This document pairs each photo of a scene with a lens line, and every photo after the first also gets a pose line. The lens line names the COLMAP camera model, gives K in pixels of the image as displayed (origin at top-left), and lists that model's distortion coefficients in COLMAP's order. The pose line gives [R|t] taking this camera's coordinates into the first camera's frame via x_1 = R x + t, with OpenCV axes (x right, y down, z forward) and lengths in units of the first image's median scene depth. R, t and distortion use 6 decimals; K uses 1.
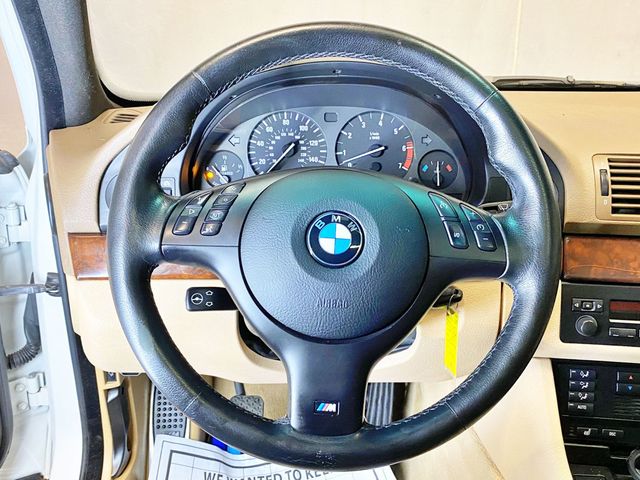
lens RADIAL K [[624.8, 0, 325.2], [0, 624.8, 237.6], [0, 0, 1]] dist [0.066143, 0.000000]
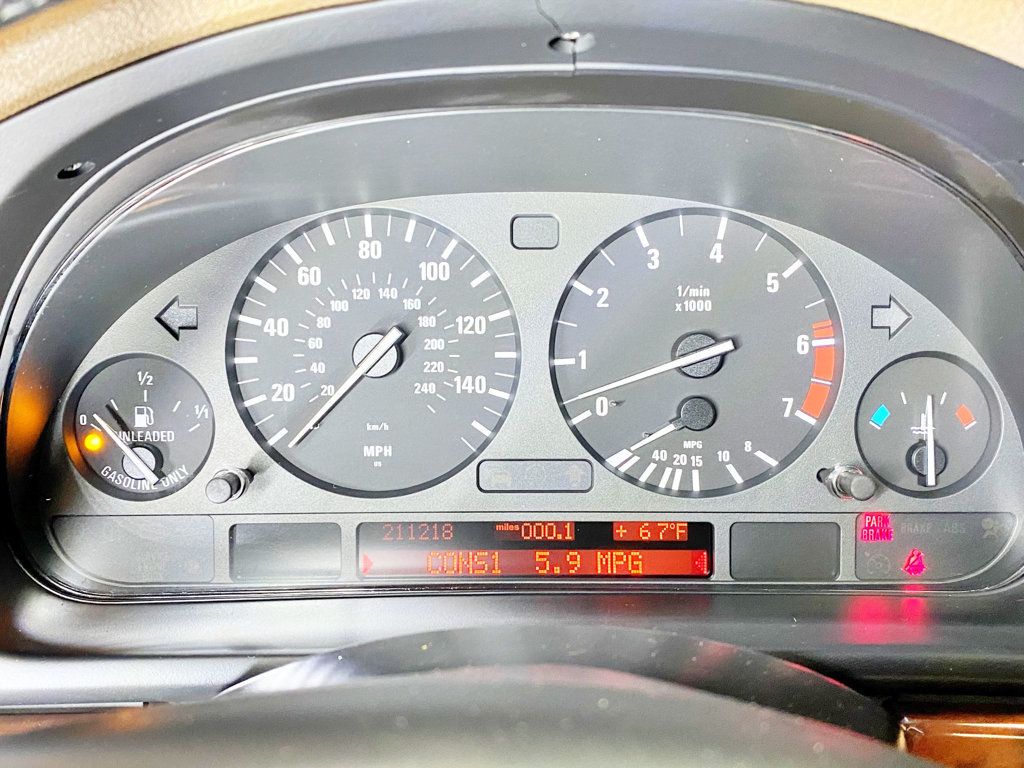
lens RADIAL K [[999.7, 0, 504.3], [0, 999.7, 381.0], [0, 0, 1]] dist [0.066143, 0.000000]
pose [[0.999780, 0.006368, -0.019969, 0.005159], [-0.005841, 0.999637, 0.026319, -0.138709], [0.020129, -0.026197, 0.999454, 0.562624]]
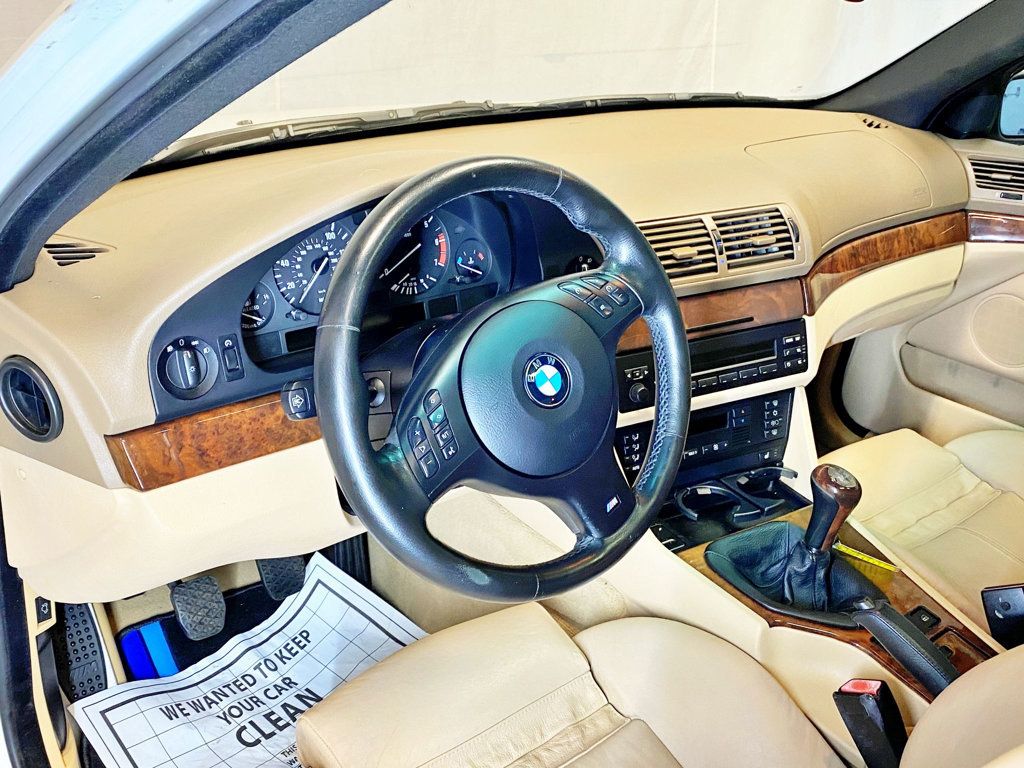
lens RADIAL K [[999.7, 0, 512.6], [0, 999.7, 384.7], [0, 0, 1]] dist [0.066143, 0.000000]
pose [[0.815095, -0.225641, 0.533579, -0.584412], [0.148483, 0.971634, 0.184066, -0.192304], [-0.559976, -0.070804, 0.825478, -0.230621]]
